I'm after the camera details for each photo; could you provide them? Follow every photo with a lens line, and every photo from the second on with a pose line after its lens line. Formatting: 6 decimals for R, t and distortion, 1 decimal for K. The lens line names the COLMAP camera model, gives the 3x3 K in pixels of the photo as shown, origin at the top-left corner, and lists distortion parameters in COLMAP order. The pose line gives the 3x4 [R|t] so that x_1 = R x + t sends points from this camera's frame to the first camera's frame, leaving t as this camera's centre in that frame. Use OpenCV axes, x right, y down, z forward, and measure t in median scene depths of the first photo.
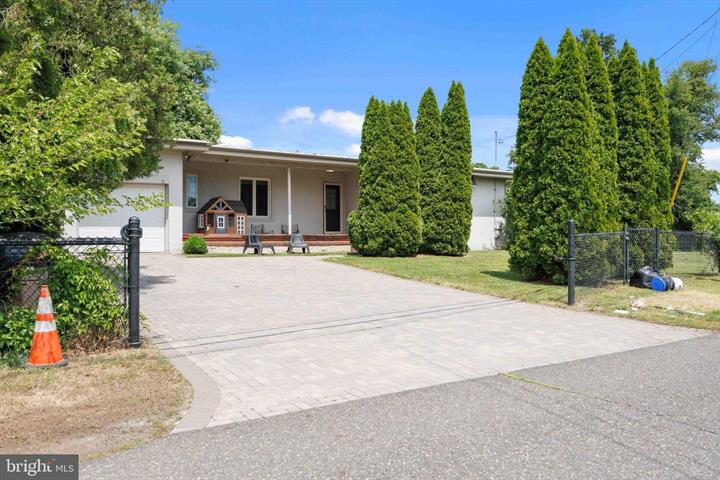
lens RADIAL K [[555.3, 0, 363.7], [0, 555.3, 240.6], [0, 0, 1]] dist [-0.009629, -0.001581]
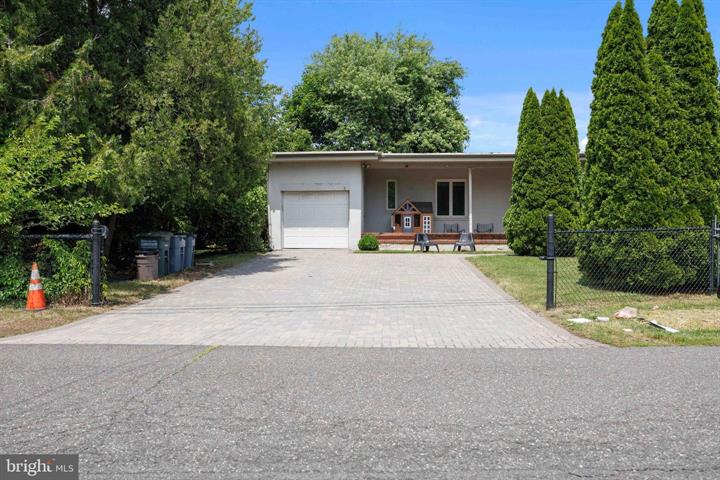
lens RADIAL K [[555.3, 0, 362.7], [0, 555.3, 239.1], [0, 0, 1]] dist [-0.009629, -0.001581]
pose [[0.822677, 0.001982, -0.568506, 0.322767], [-0.003382, 0.999993, -0.001408, 0.002355], [0.568499, 0.003081, 0.822678, 0.048518]]
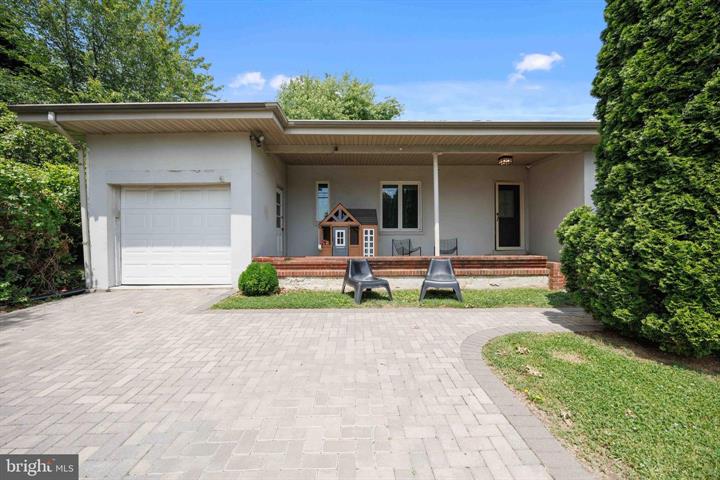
lens RADIAL K [[278.4, 0, 358.5], [0, 278.4, 241.2], [0, 0, 1]] dist [0.000757, 0.000071]
pose [[0.859899, -0.003374, -0.510452, -0.051079], [0.000819, 0.999986, -0.005230, -0.029294], [0.510463, 0.004080, 0.859890, 0.757859]]
